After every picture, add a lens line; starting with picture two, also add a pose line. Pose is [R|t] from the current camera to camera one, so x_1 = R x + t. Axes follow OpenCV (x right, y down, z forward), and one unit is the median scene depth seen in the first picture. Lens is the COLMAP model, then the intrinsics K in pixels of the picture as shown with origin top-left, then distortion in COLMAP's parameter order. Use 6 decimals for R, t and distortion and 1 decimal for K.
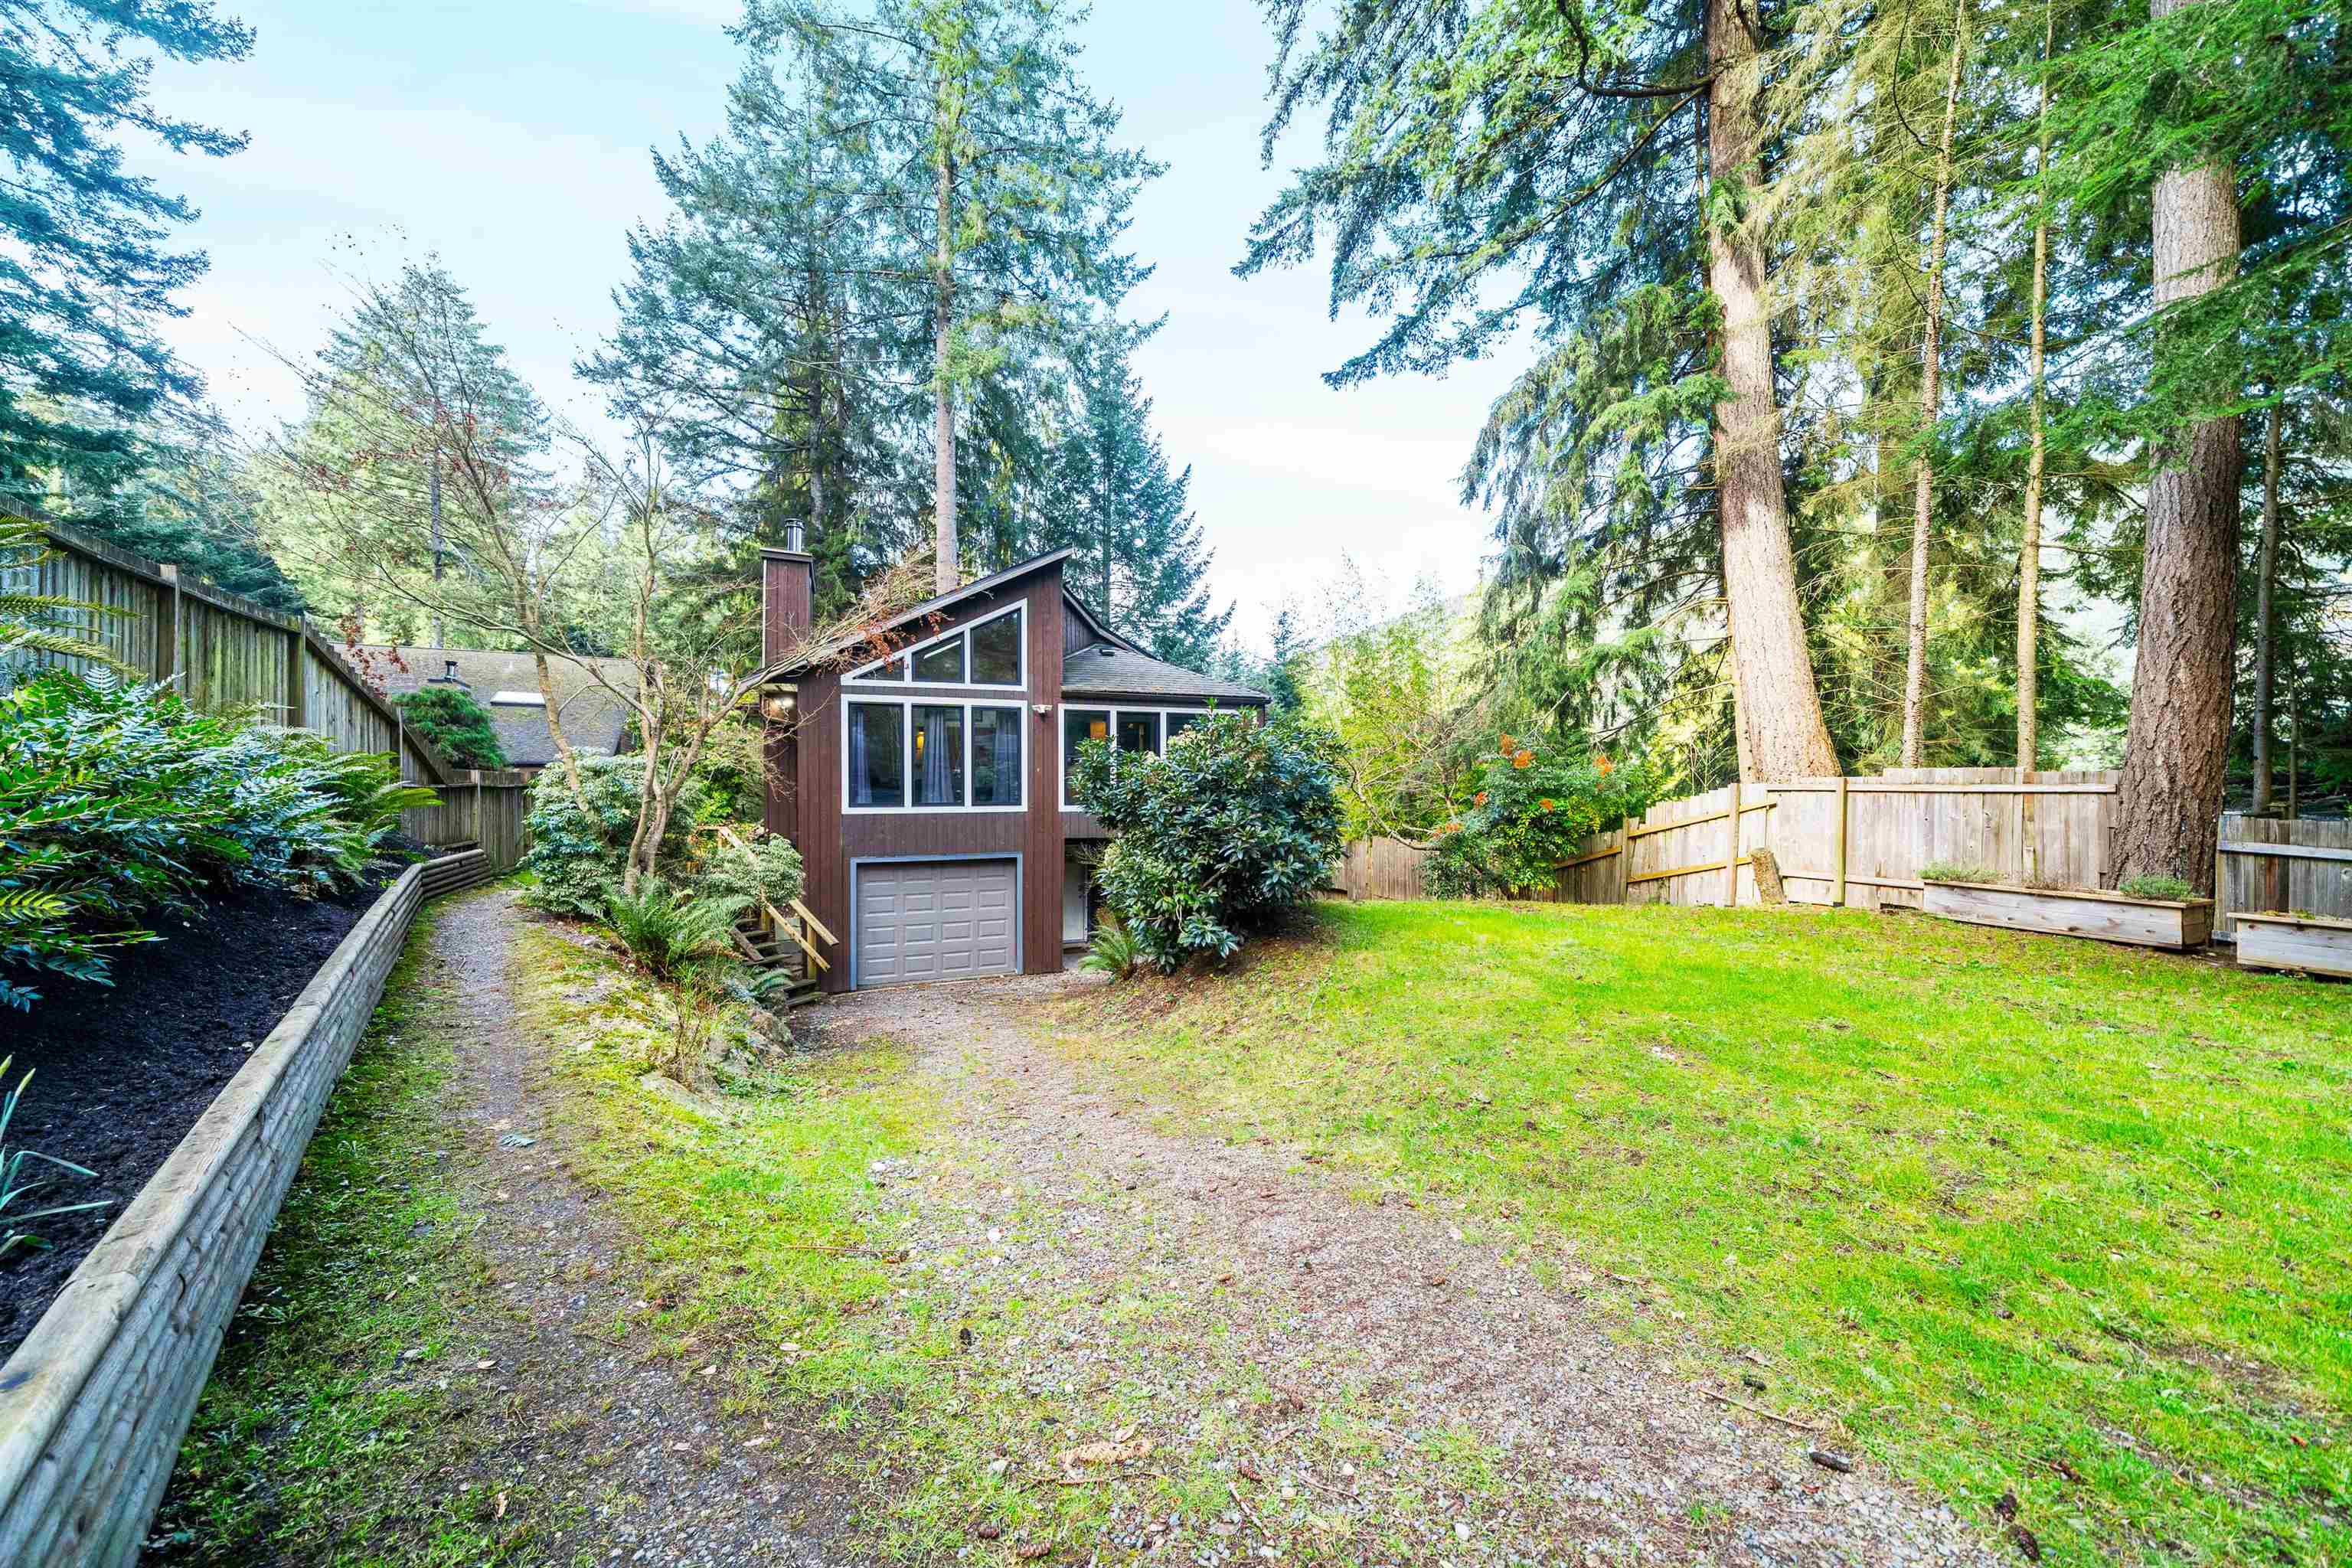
lens RADIAL K [[820.6, 0, 1176.0], [0, 820.6, 784.0], [0, 0, 1]] dist [0.000032, -0.000083]
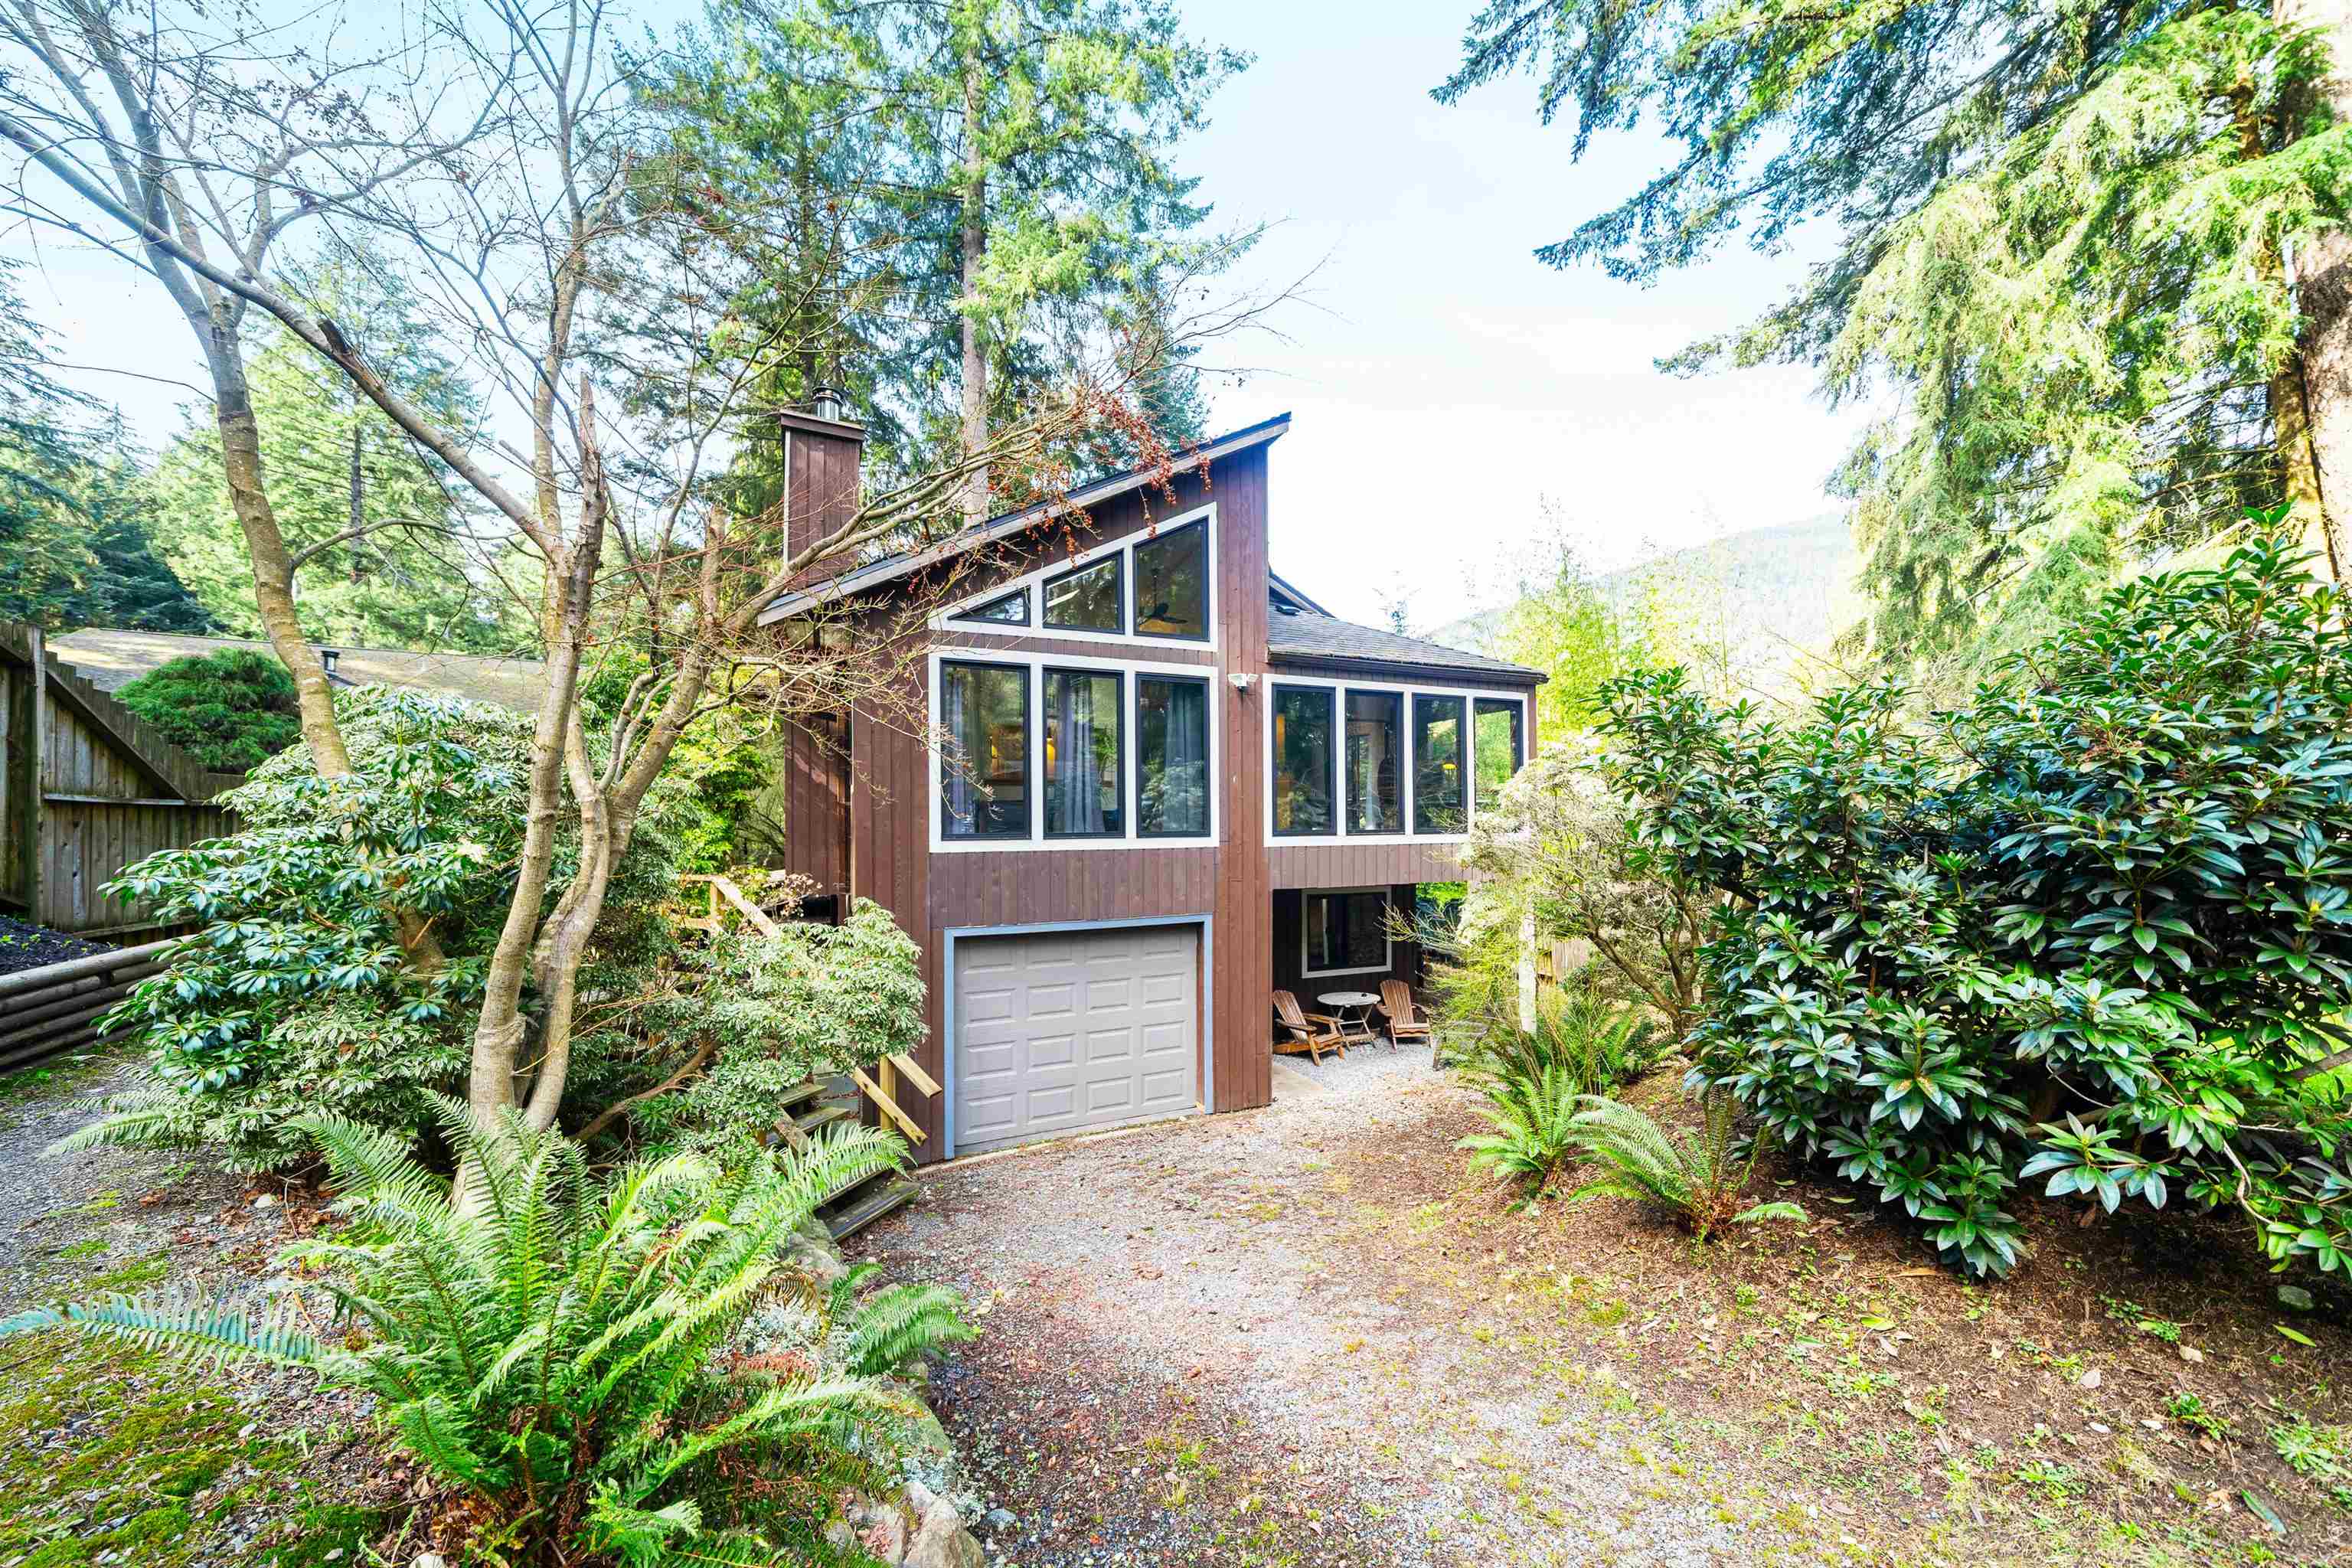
lens RADIAL K [[811.4, 0, 1174.1], [0, 811.4, 813.6], [0, 0, 1]] dist [-0.009104, 0.000305]
pose [[0.999100, -0.004226, 0.042215, -0.246653], [0.004589, 0.999953, -0.008502, 0.014012], [-0.042177, 0.008688, 0.999072, 0.404200]]
